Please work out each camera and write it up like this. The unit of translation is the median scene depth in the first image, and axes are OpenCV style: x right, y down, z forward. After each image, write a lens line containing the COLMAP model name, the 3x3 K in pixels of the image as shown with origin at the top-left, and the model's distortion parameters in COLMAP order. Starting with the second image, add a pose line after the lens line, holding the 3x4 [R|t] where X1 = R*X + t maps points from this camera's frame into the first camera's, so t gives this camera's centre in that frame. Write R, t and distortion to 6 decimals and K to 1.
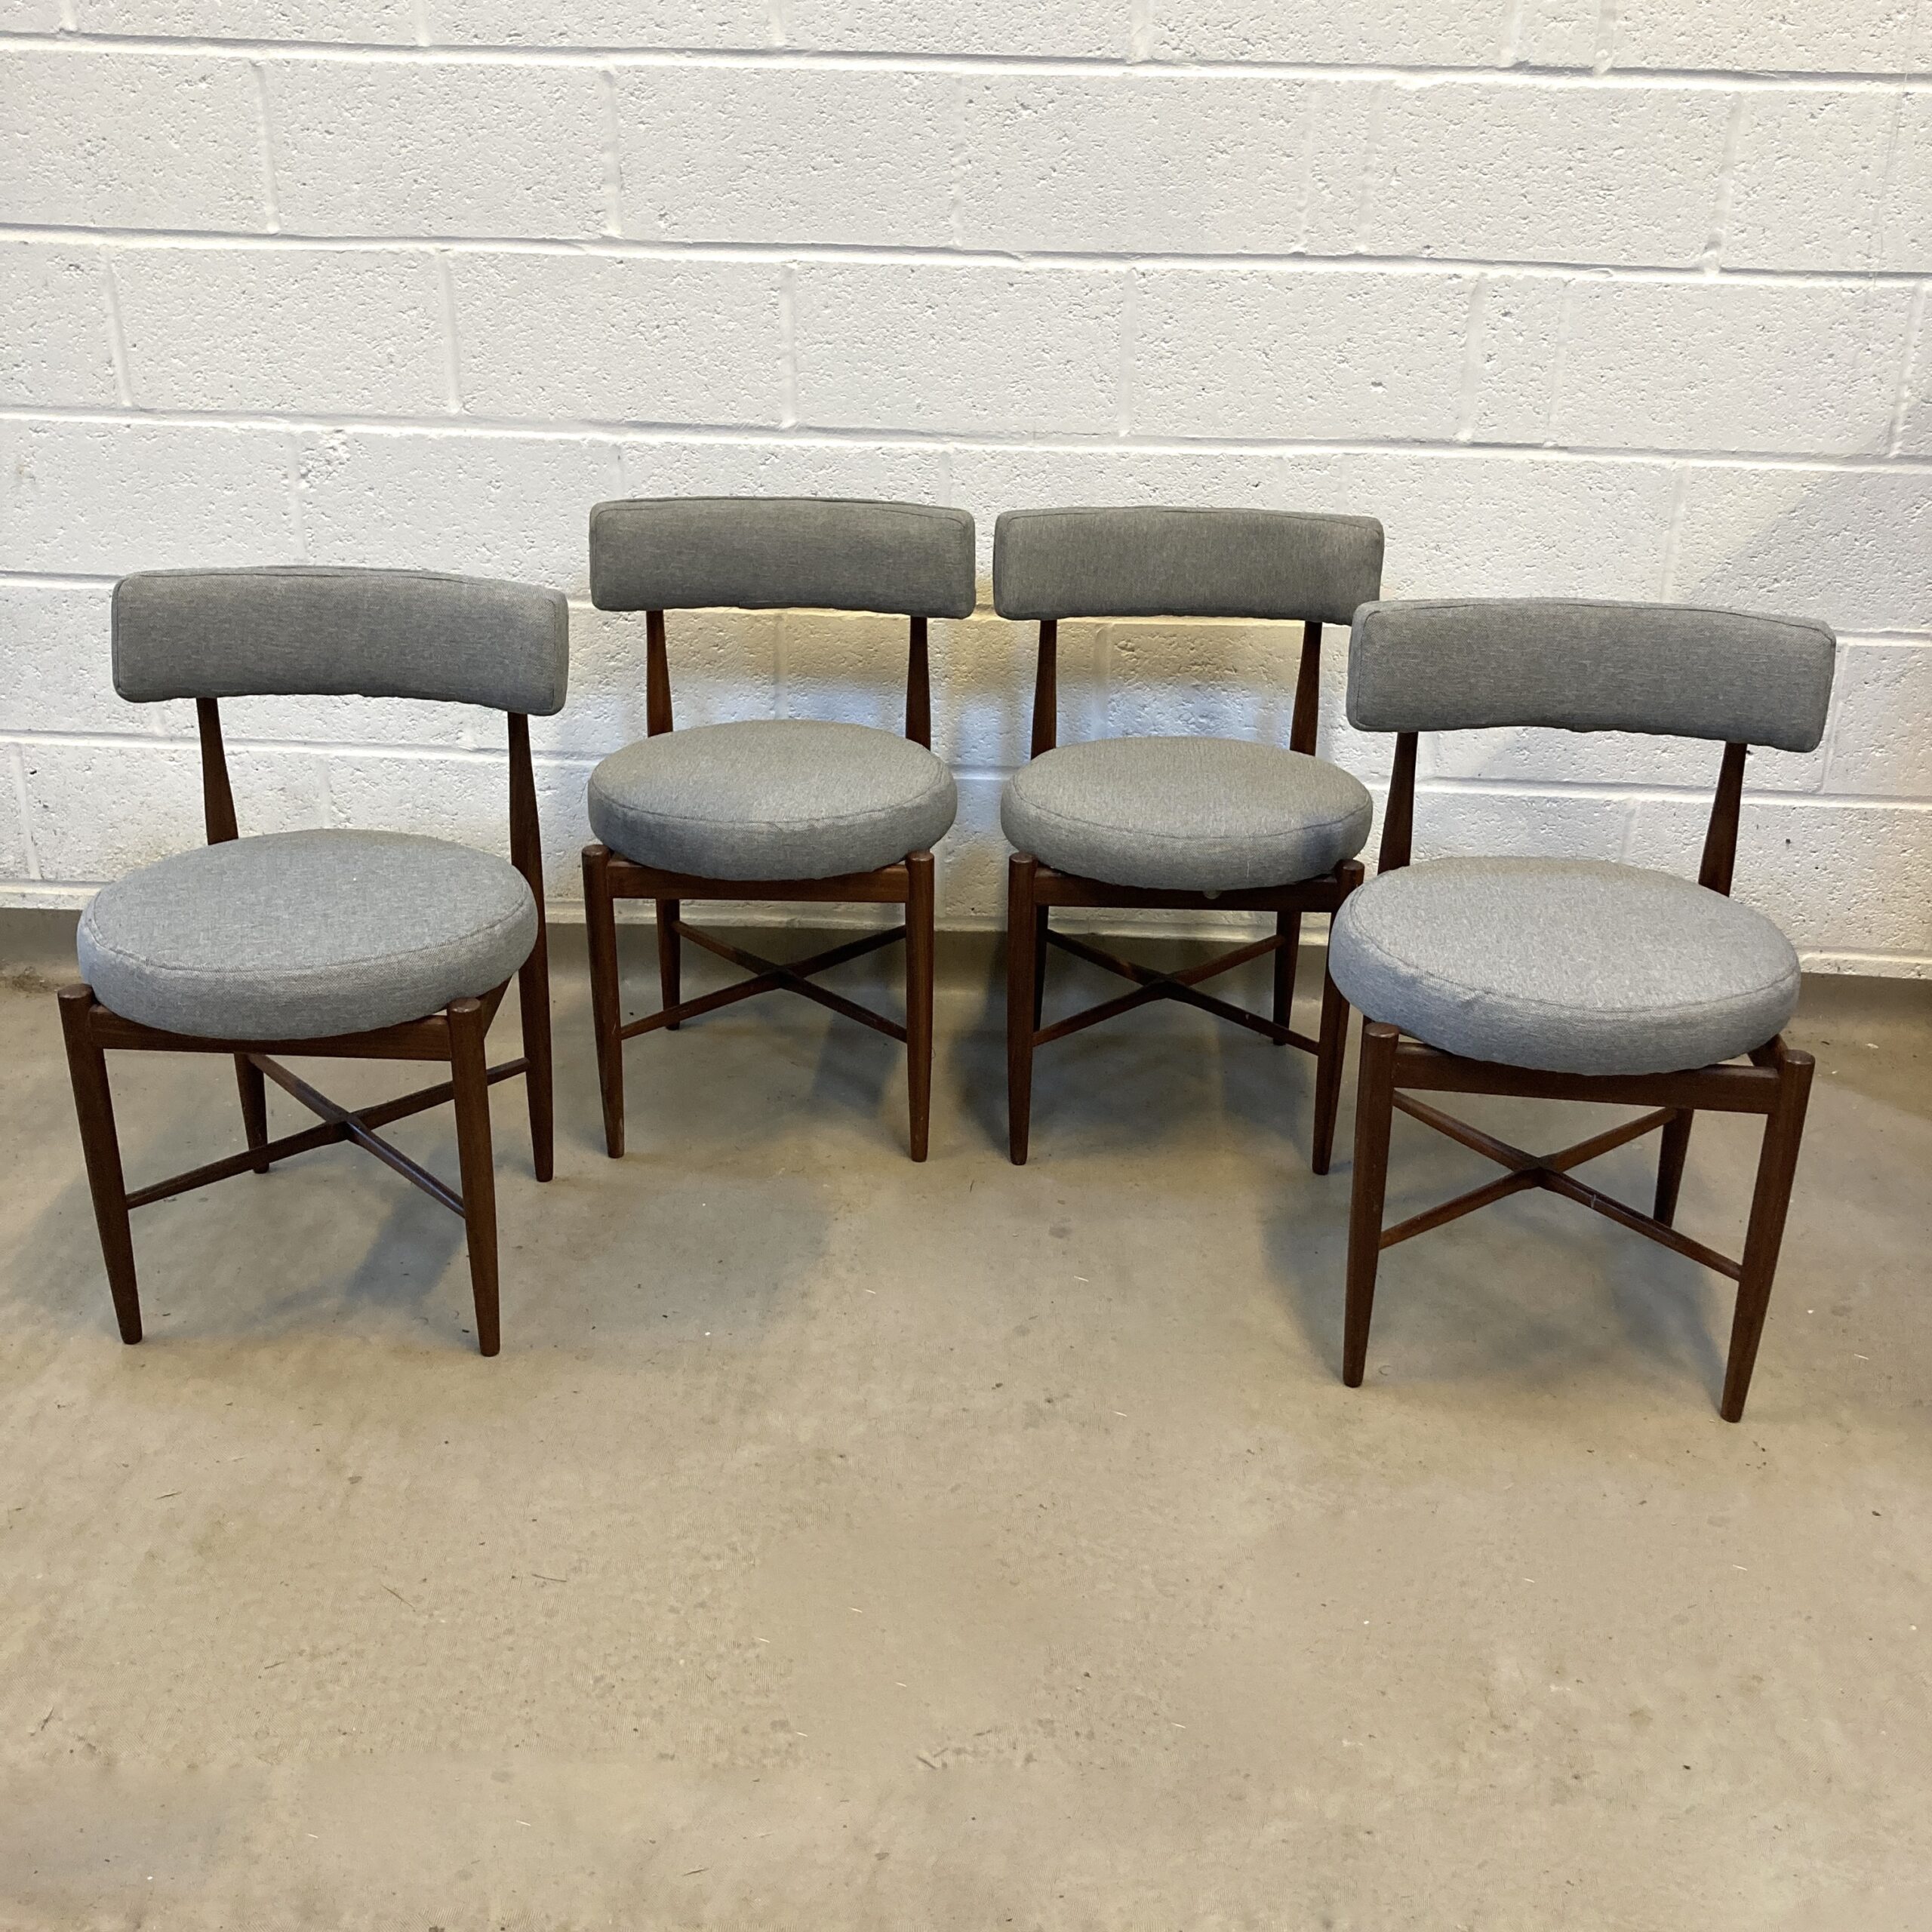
lens RADIAL K [[2092.7, 0, 969.1], [0, 2092.7, 962.6], [0, 0, 1]] dist [0.001868, 0.000000]
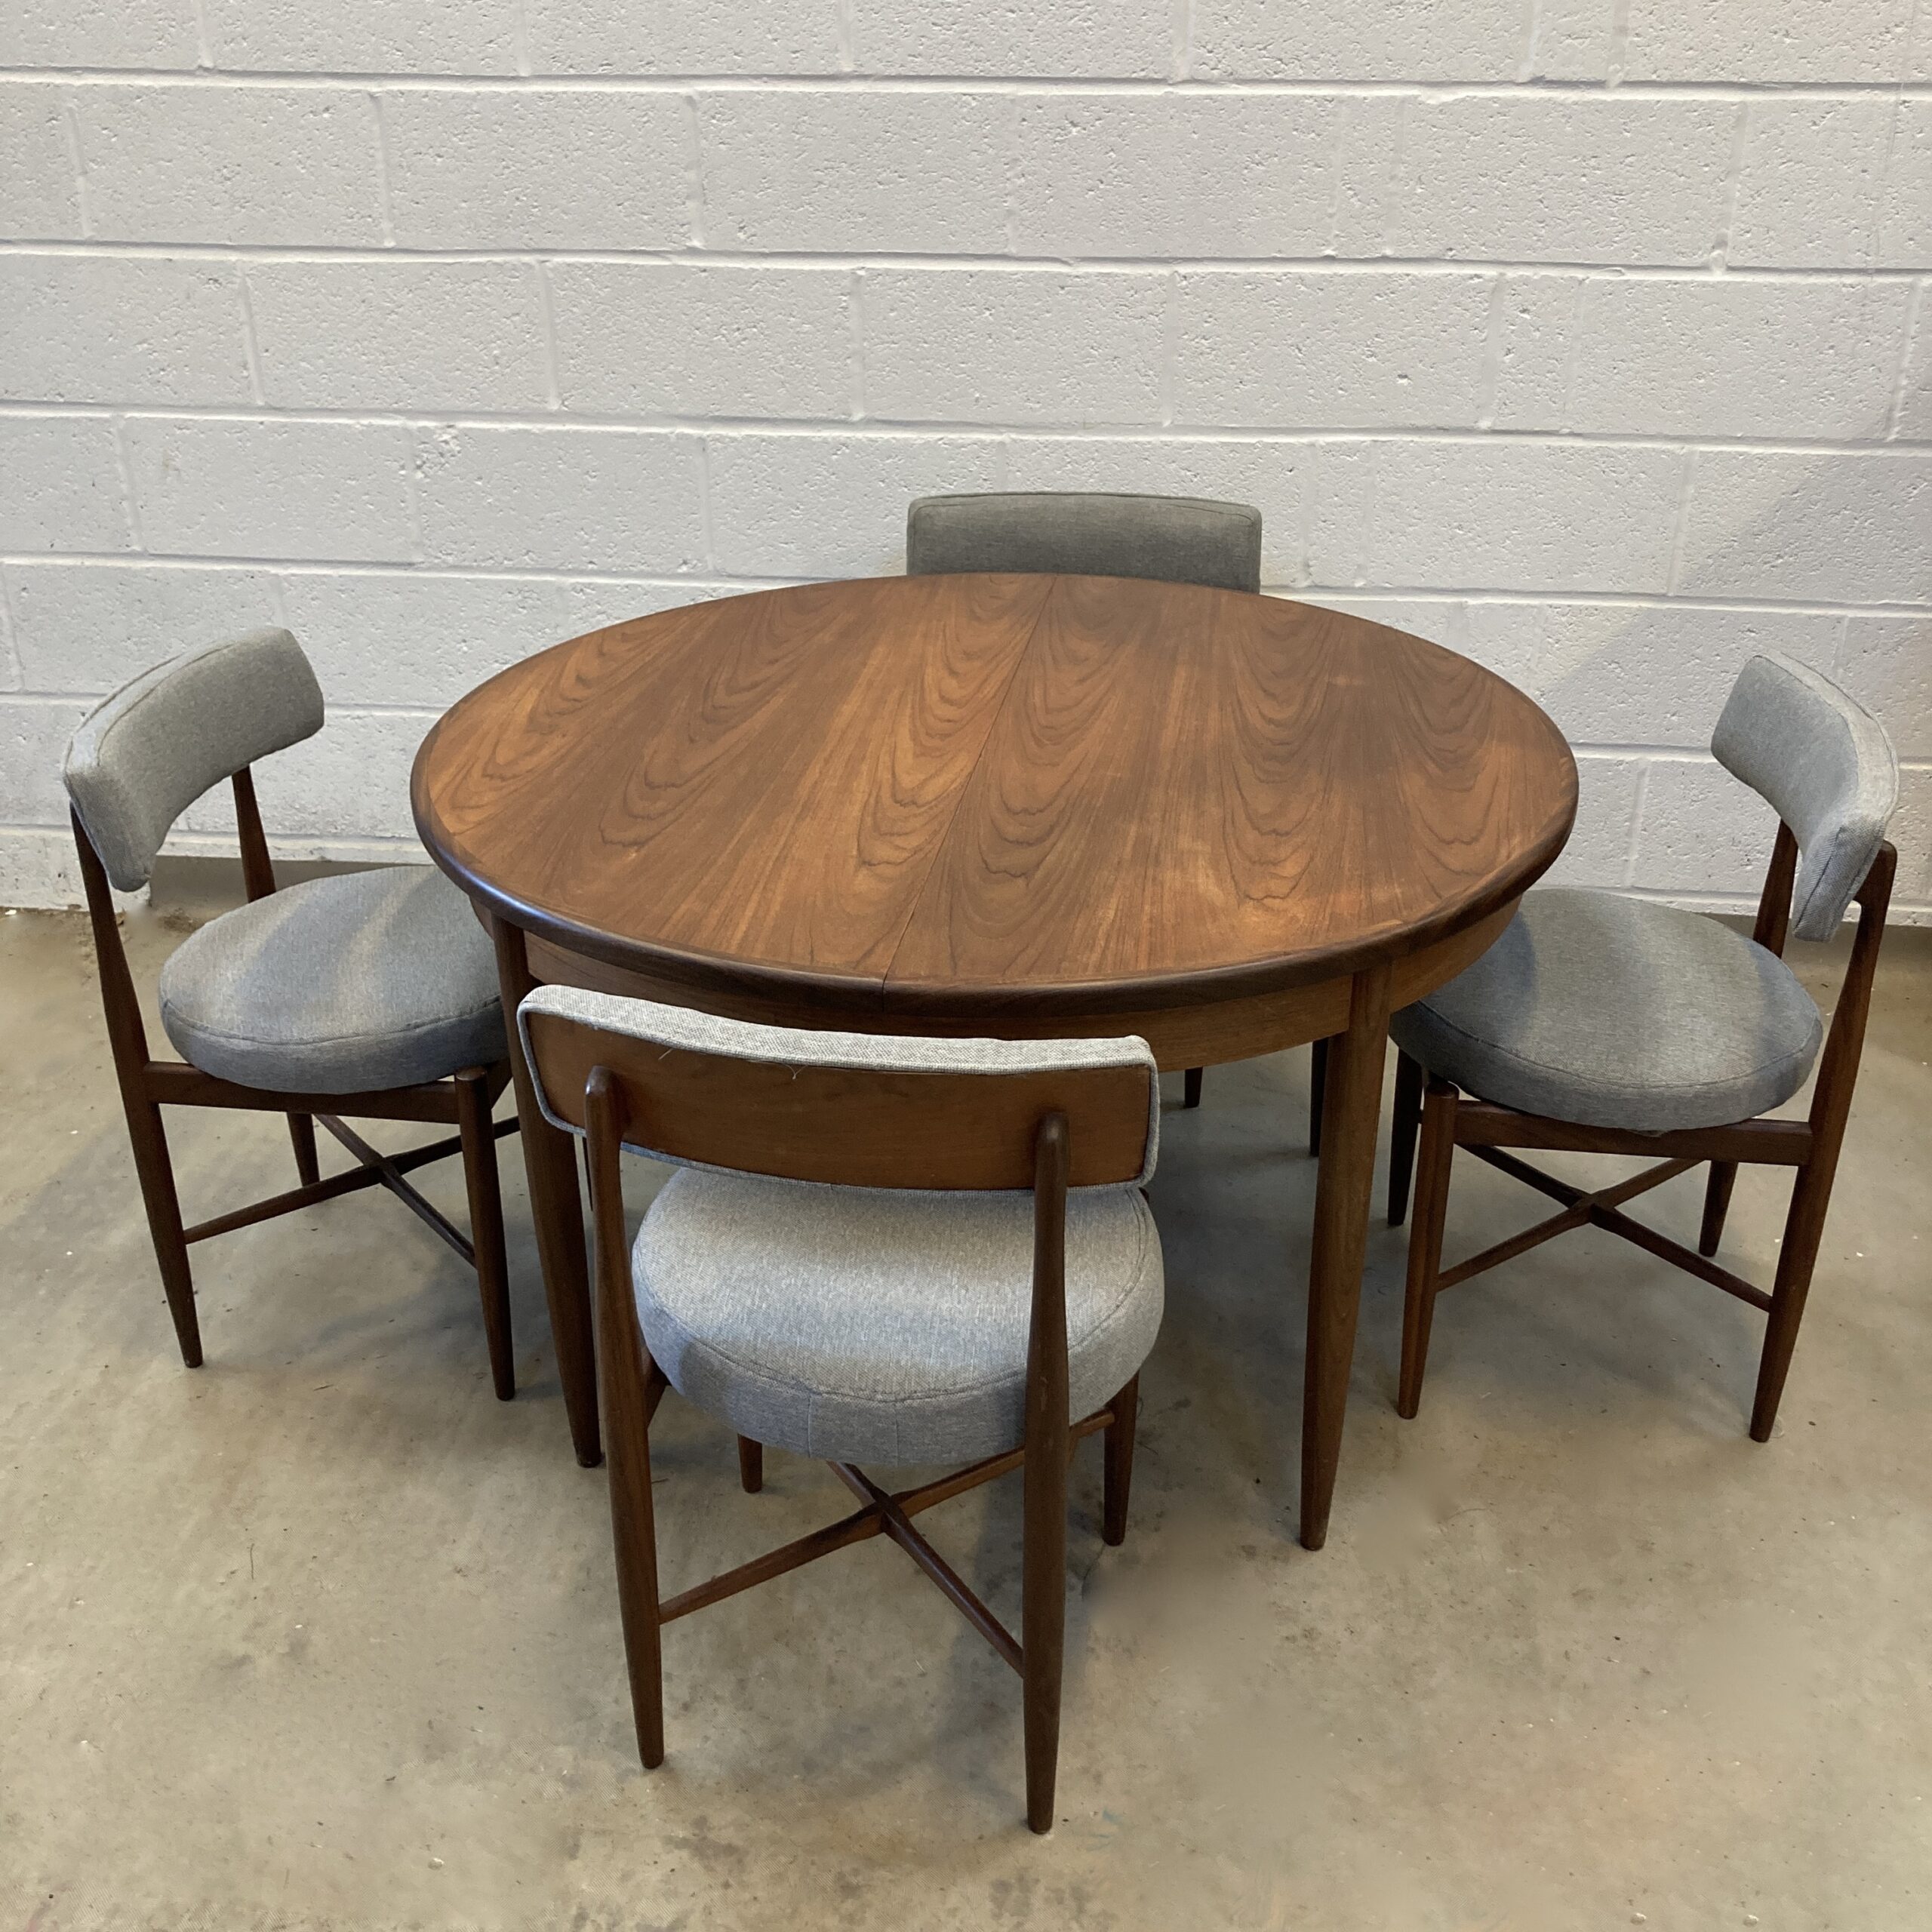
lens RADIAL K [[2092.7, 0, 956.8], [0, 2092.7, 959.3], [0, 0, 1]] dist [0.001868, 0.000000]
pose [[0.998730, 0.003452, -0.050262, 0.021098], [-0.000881, 0.998693, 0.051098, -0.032171], [0.050372, -0.050989, 0.997428, -0.099209]]
